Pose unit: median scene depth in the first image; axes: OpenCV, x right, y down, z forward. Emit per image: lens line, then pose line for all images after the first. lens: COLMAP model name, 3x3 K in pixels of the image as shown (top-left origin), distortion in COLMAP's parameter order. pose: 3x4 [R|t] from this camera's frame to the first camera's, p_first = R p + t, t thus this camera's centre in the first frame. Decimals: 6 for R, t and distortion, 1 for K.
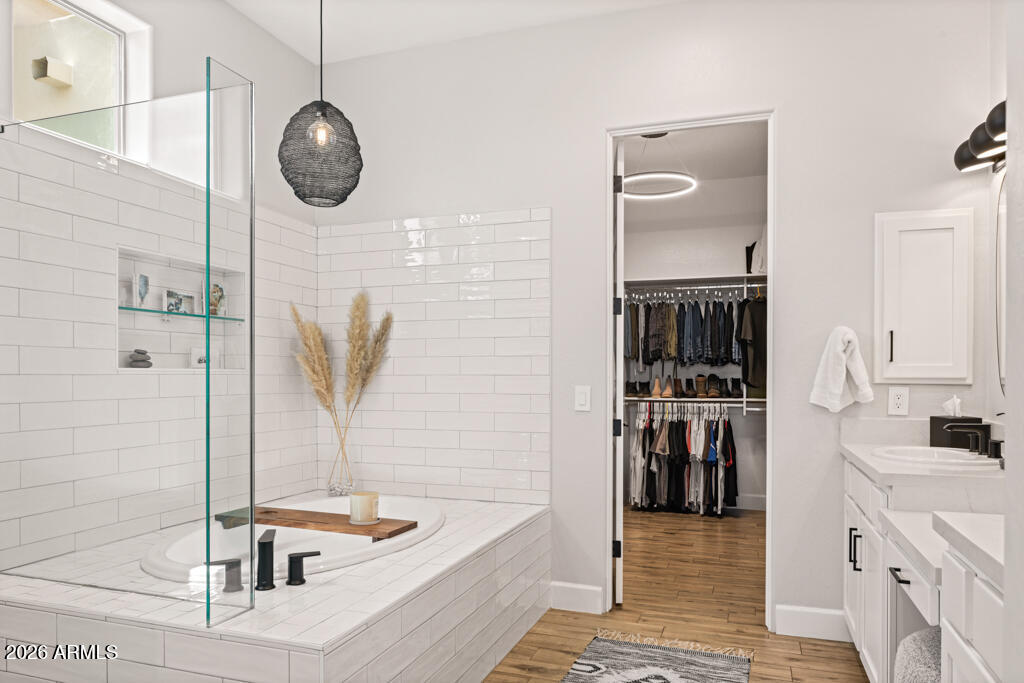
lens RADIAL K [[705.9, 0, 510.1], [0, 705.9, 382.0], [0, 0, 1]] dist [-0.002769, -0.006068]
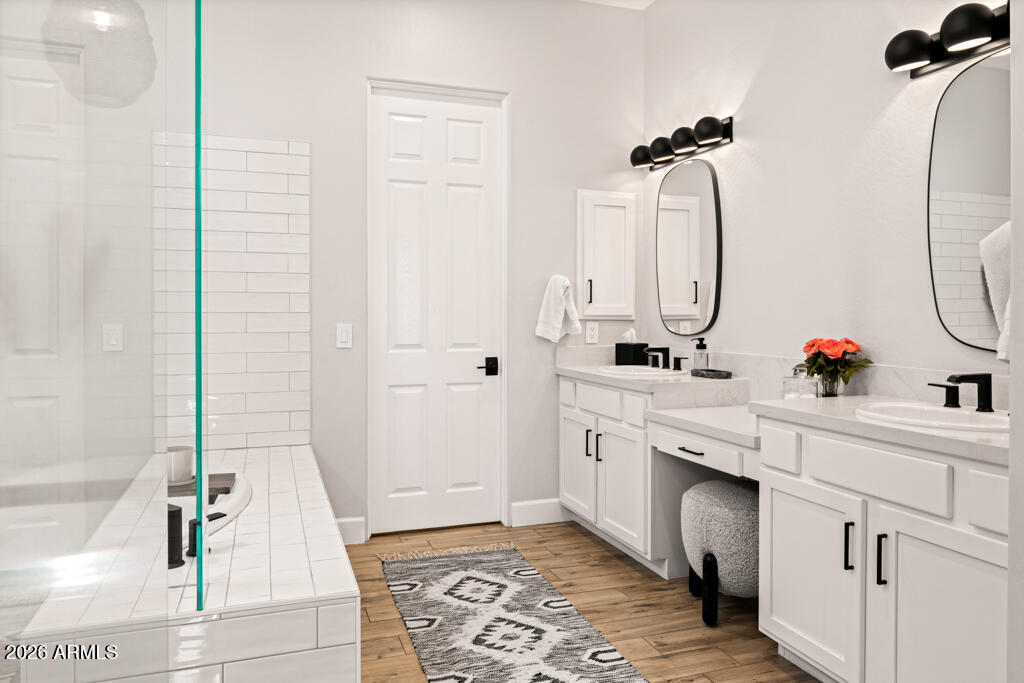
lens RADIAL K [[701.1, 0, 513.2], [0, 701.1, 323.2], [0, 0, 1]] dist [0.003005, -0.000865]
pose [[0.778419, -0.007120, 0.627704, -0.398703], [0.005636, 0.999975, 0.004354, 0.002507], [-0.627720, 0.000149, 0.778440, 0.066568]]
